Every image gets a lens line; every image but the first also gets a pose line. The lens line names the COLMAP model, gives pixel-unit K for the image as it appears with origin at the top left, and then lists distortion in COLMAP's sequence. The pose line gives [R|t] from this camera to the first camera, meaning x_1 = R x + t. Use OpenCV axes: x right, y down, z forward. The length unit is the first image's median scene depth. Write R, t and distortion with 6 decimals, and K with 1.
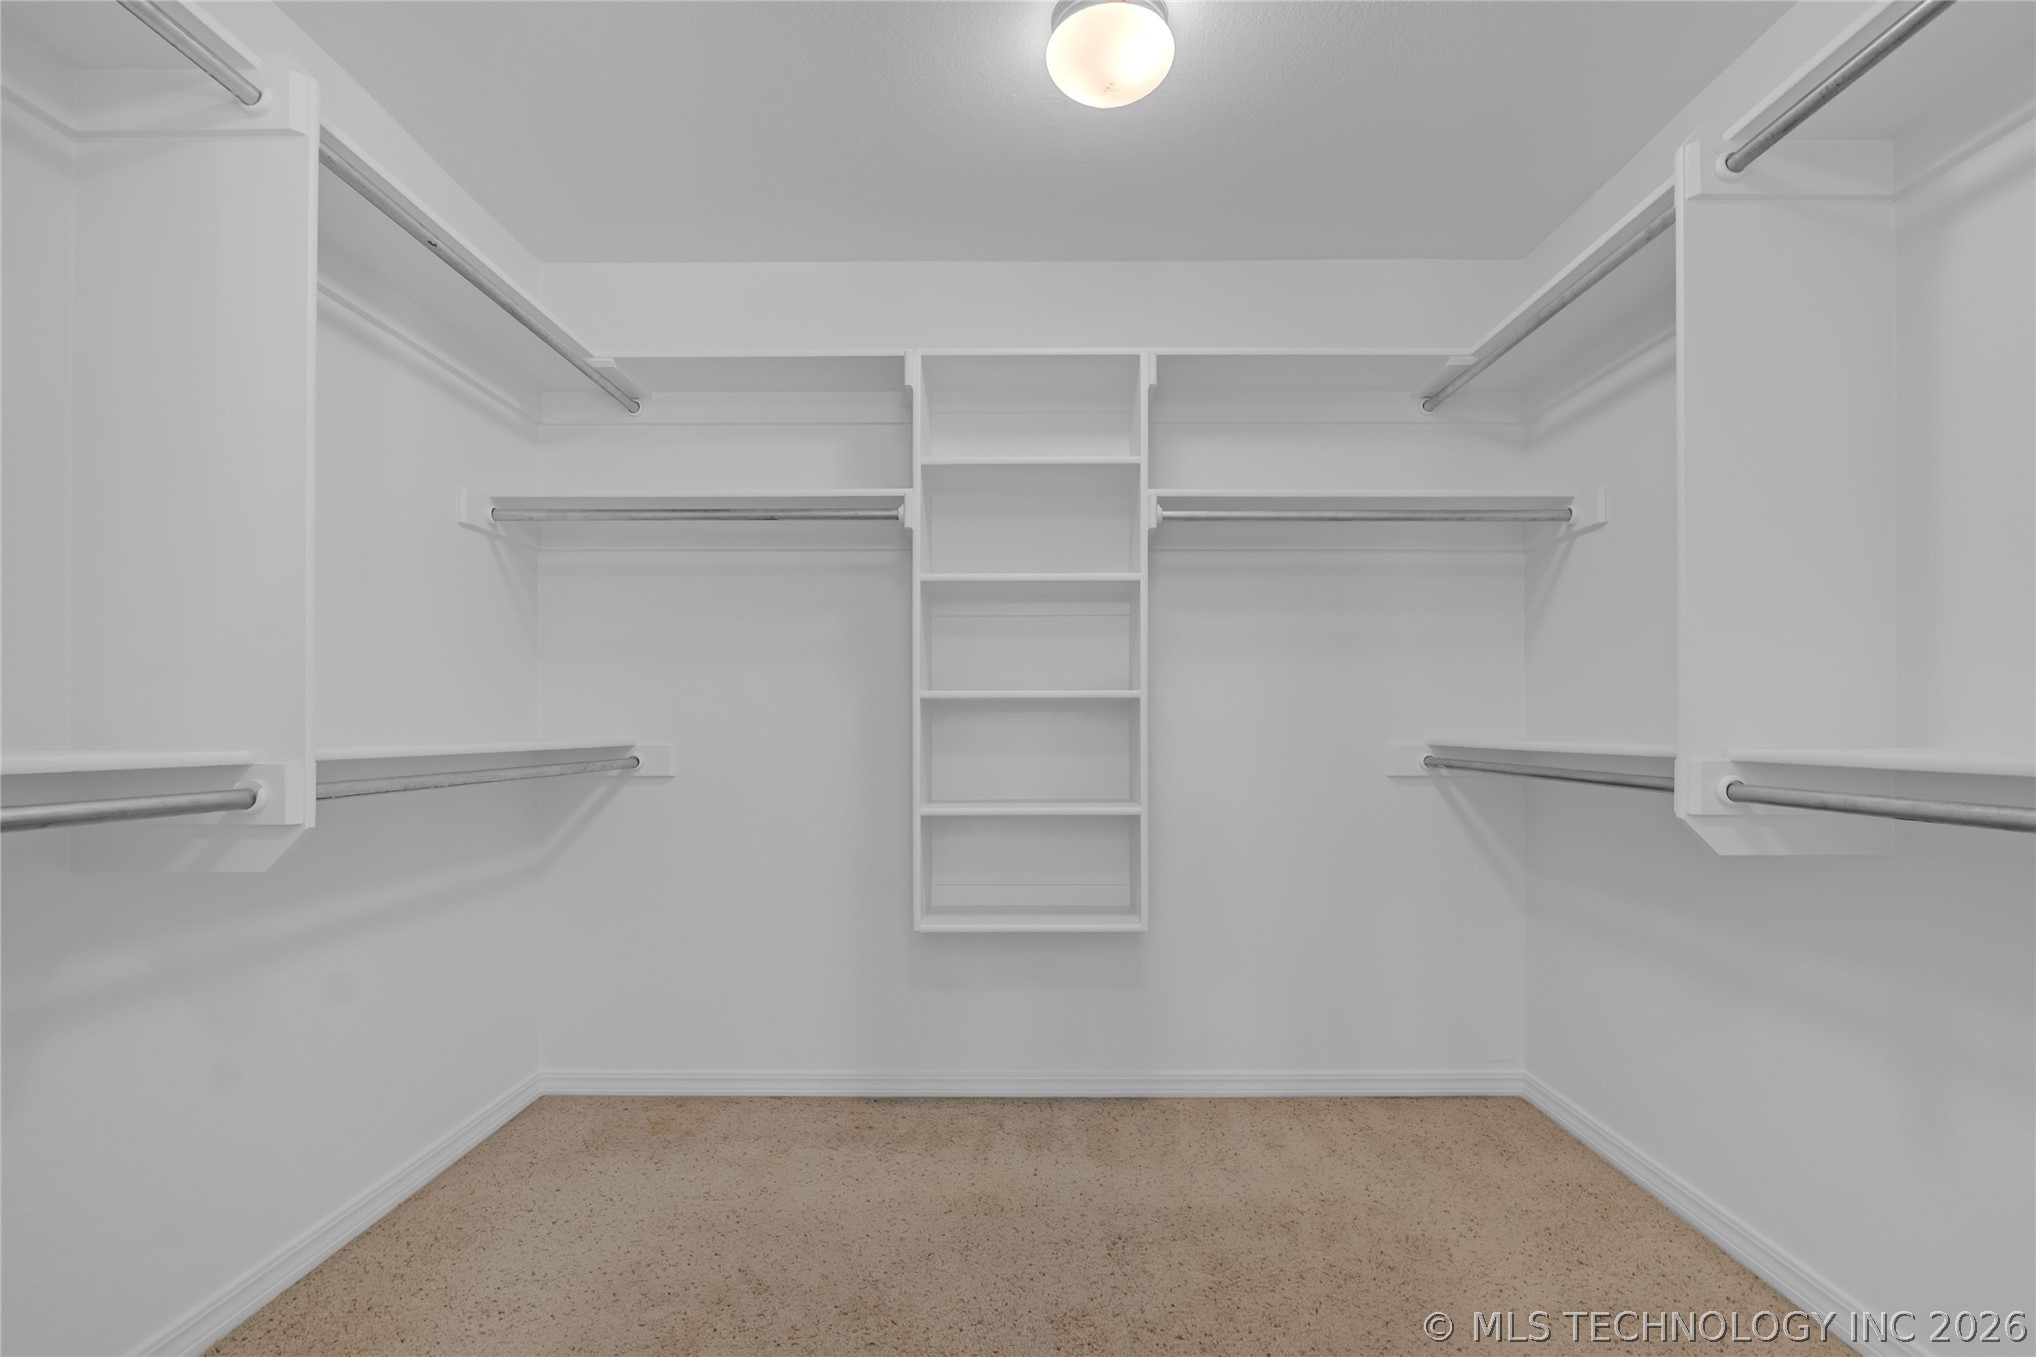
lens RADIAL K [[966.6, 0, 1018.8], [0, 966.6, 720.5], [0, 0, 1]] dist [-0.003214, -0.000925]
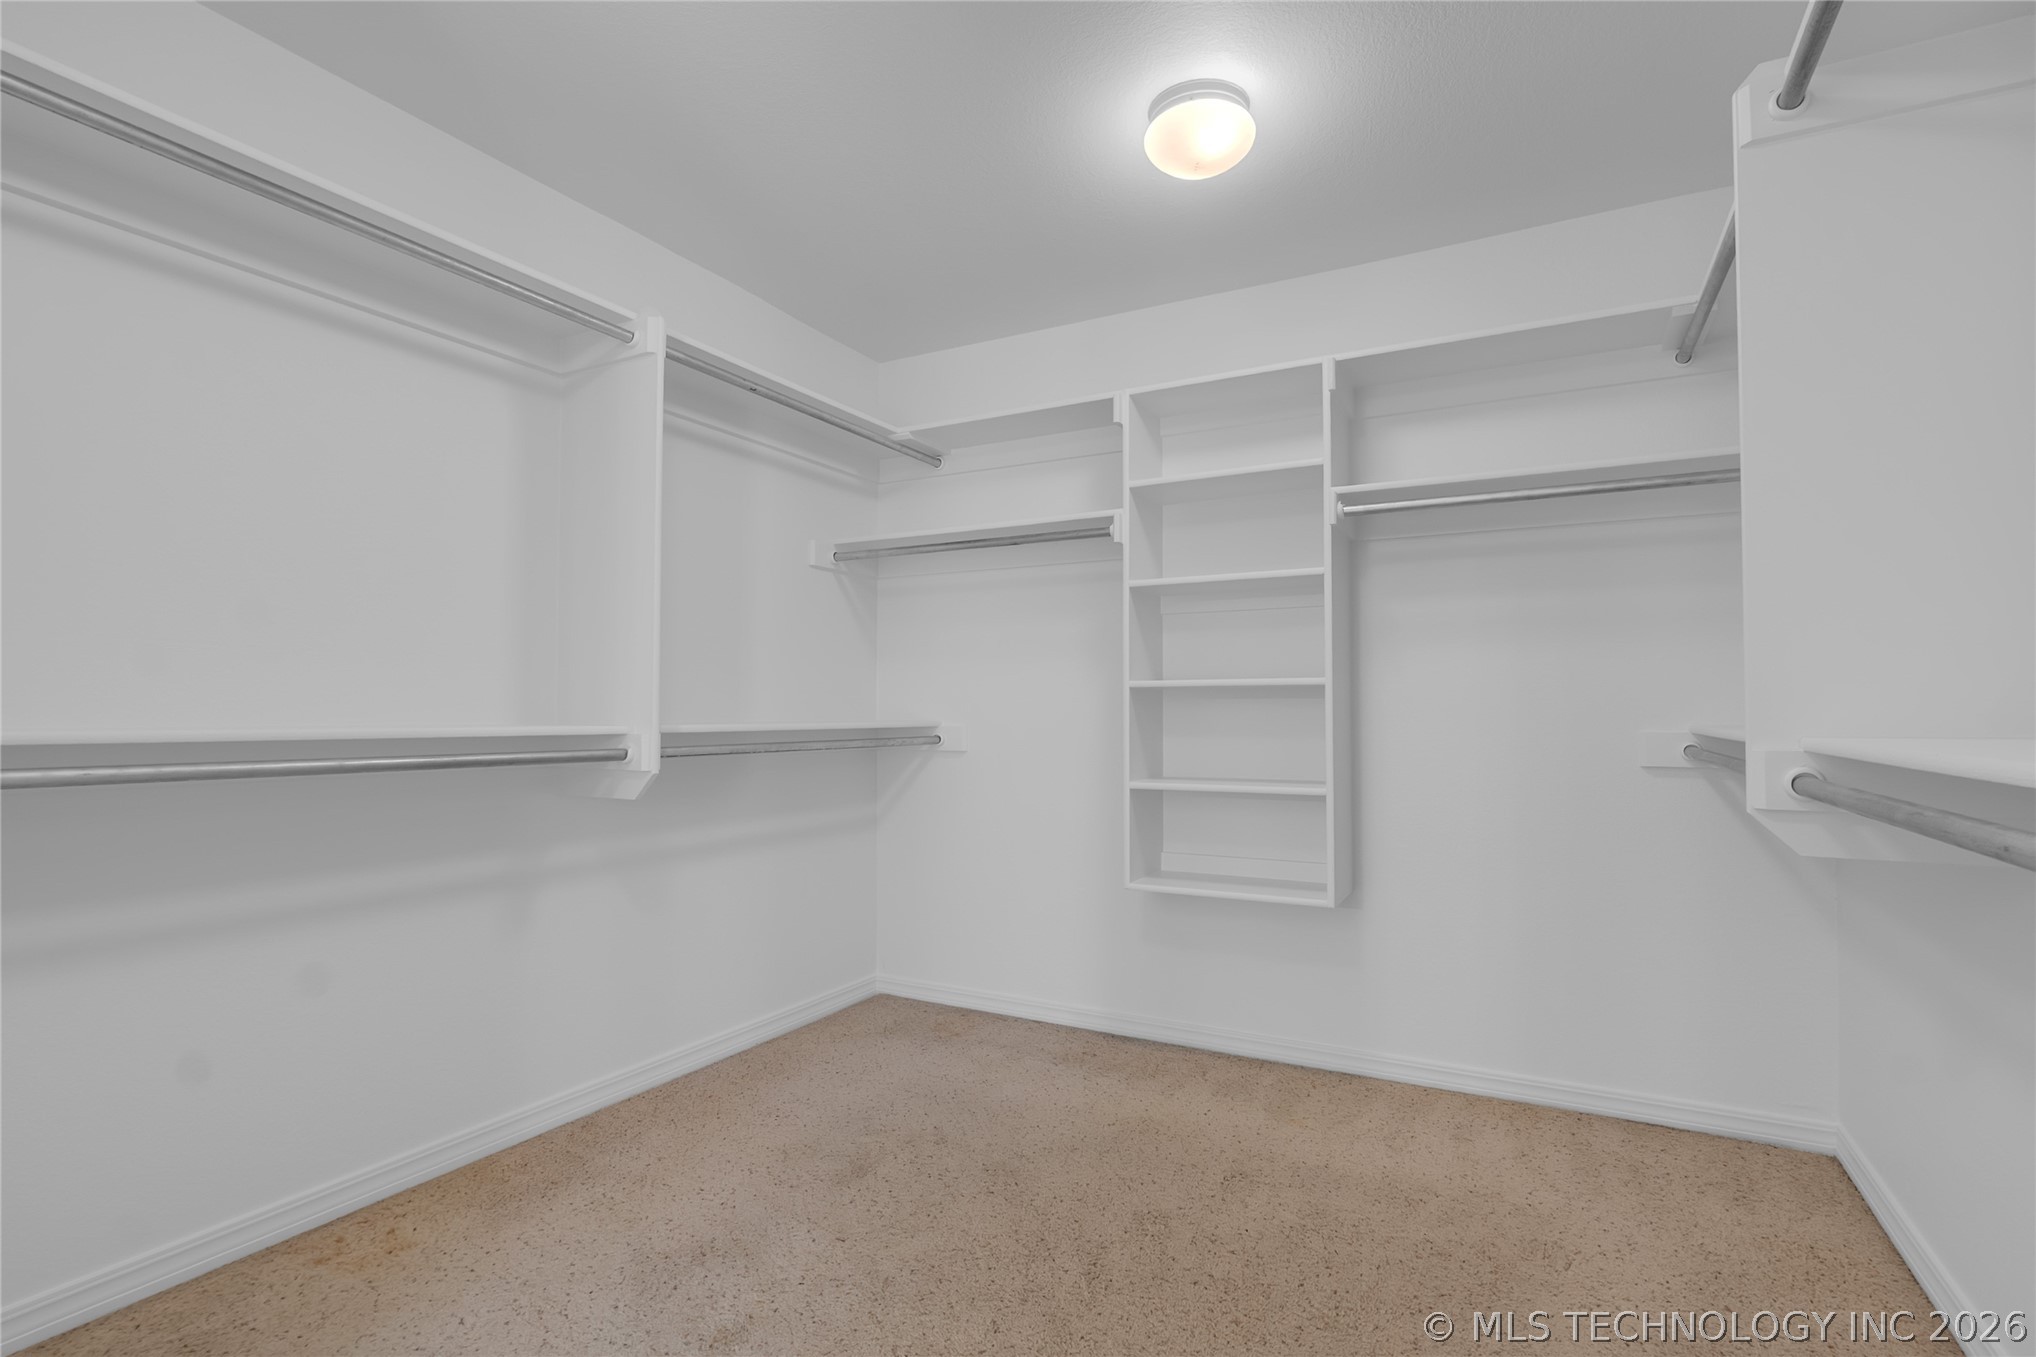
lens RADIAL K [[971.0, 0, 1018.0], [0, 971.0, 678.5], [0, 0, 1]] dist [-0.000574, 0.000373]
pose [[0.884270, -0.014985, -0.466736, 0.326554], [0.002014, 0.999598, -0.028277, -0.001064], [0.466972, 0.024065, 0.883945, -0.094619]]
